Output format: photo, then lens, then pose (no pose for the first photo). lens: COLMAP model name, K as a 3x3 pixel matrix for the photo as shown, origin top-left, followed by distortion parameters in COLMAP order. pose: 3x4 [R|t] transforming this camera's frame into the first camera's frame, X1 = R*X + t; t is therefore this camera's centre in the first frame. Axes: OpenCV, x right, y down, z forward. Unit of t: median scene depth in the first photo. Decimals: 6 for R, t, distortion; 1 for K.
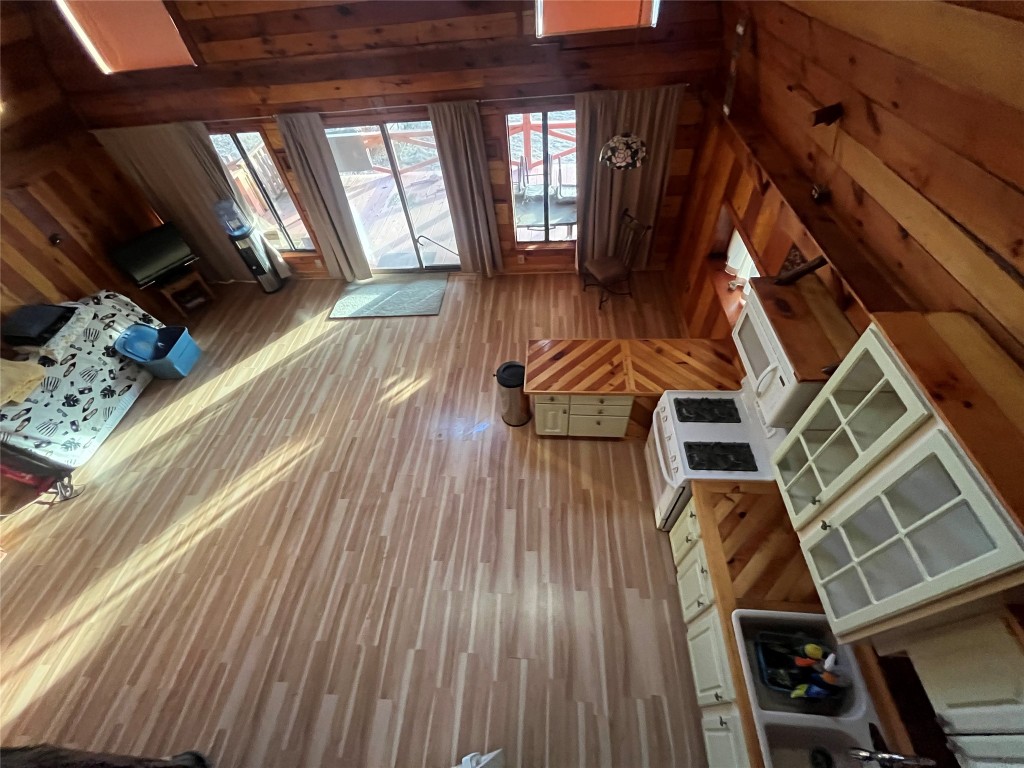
lens RADIAL K [[417.1, 0, 507.6], [0, 417.1, 382.9], [0, 0, 1]] dist [-0.003247, -0.000285]
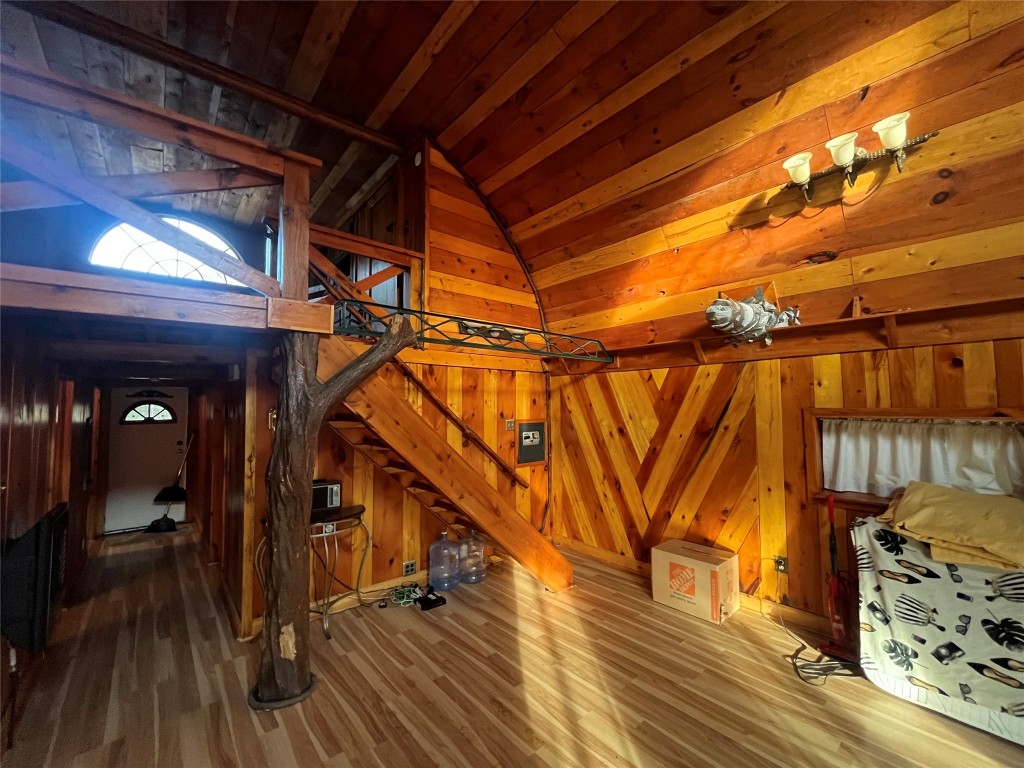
lens RADIAL K [[417.1, 0, 508.7], [0, 417.1, 383.5], [0, 0, 1]] dist [-0.003247, -0.000285]
pose [[-0.710312, 0.047938, -0.702252, -0.327613], [-0.491796, 0.679968, 0.543857, -0.132295], [0.503580, 0.731673, -0.459414, 0.733922]]
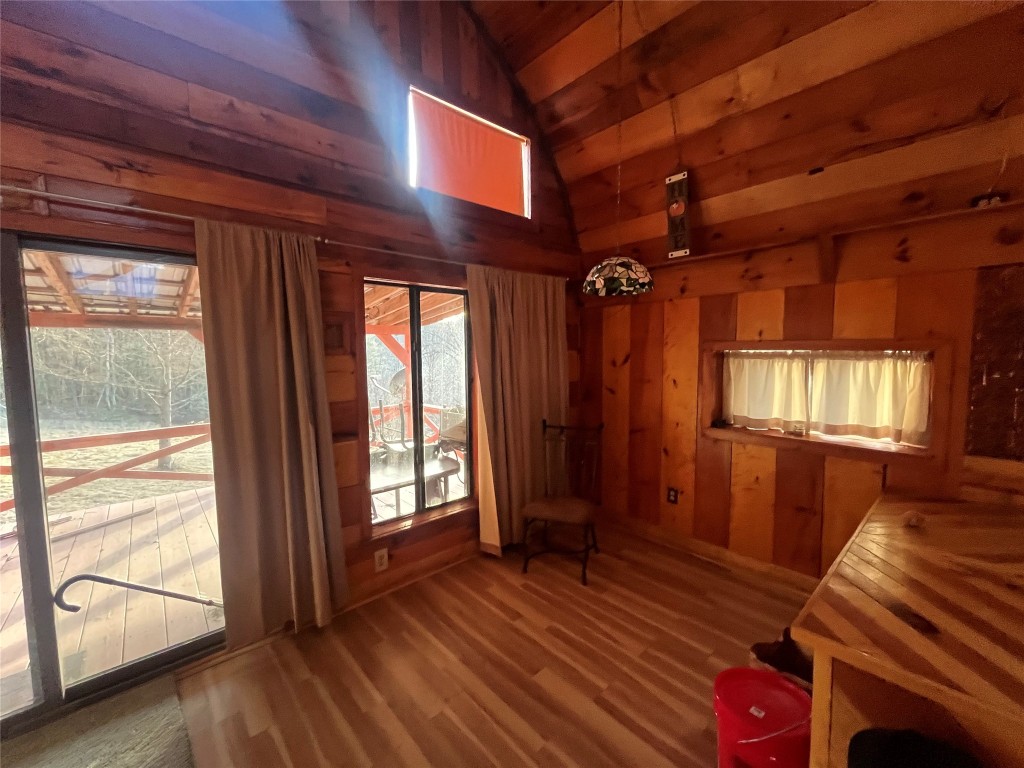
lens RADIAL K [[417.1, 0, 508.0], [0, 417.1, 379.8], [0, 0, 1]] dist [-0.003247, -0.000285]
pose [[0.693547, 0.022162, 0.720070, -0.283262], [0.518368, 0.678766, -0.520165, -0.163375], [-0.500287, 0.734020, 0.459268, 0.778058]]
